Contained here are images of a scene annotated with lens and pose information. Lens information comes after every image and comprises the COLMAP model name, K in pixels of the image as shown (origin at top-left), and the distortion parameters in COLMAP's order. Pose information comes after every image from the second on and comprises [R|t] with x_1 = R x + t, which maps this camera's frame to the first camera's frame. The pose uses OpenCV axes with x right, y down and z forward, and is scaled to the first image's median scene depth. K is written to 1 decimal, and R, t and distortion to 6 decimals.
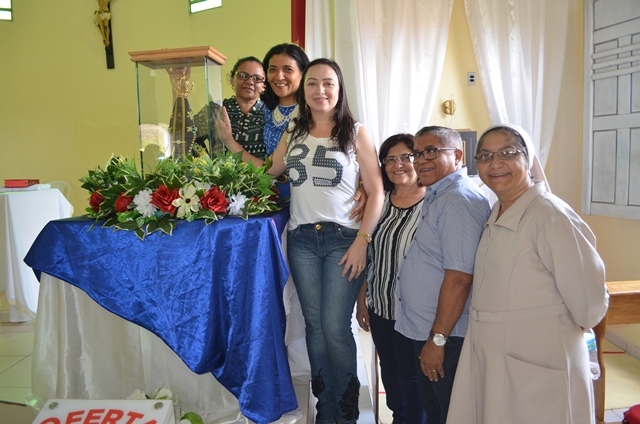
lens RADIAL K [[480.3, 0, 320.0], [0, 480.3, 212.0], [0, 0, 1]] dist [-0.073248, -0.005573]
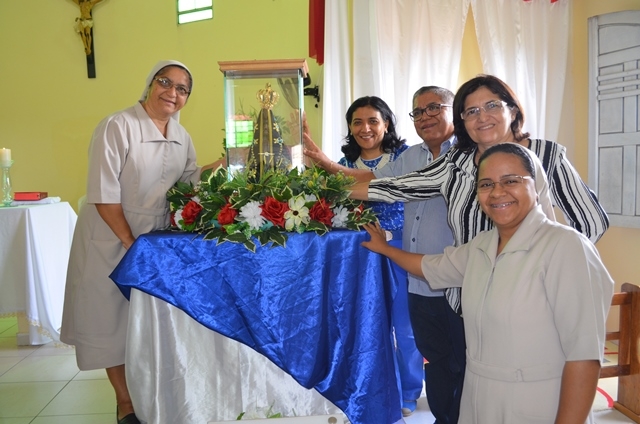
lens RADIAL K [[480.3, 0, 320.0], [0, 480.3, 212.0], [0, 0, 1]] dist [-0.073248, -0.005573]
pose [[0.993986, -0.004302, 0.109424, -0.194506], [0.007497, 0.999557, -0.028809, 0.002109], [-0.109252, 0.029456, 0.993578, 0.003170]]
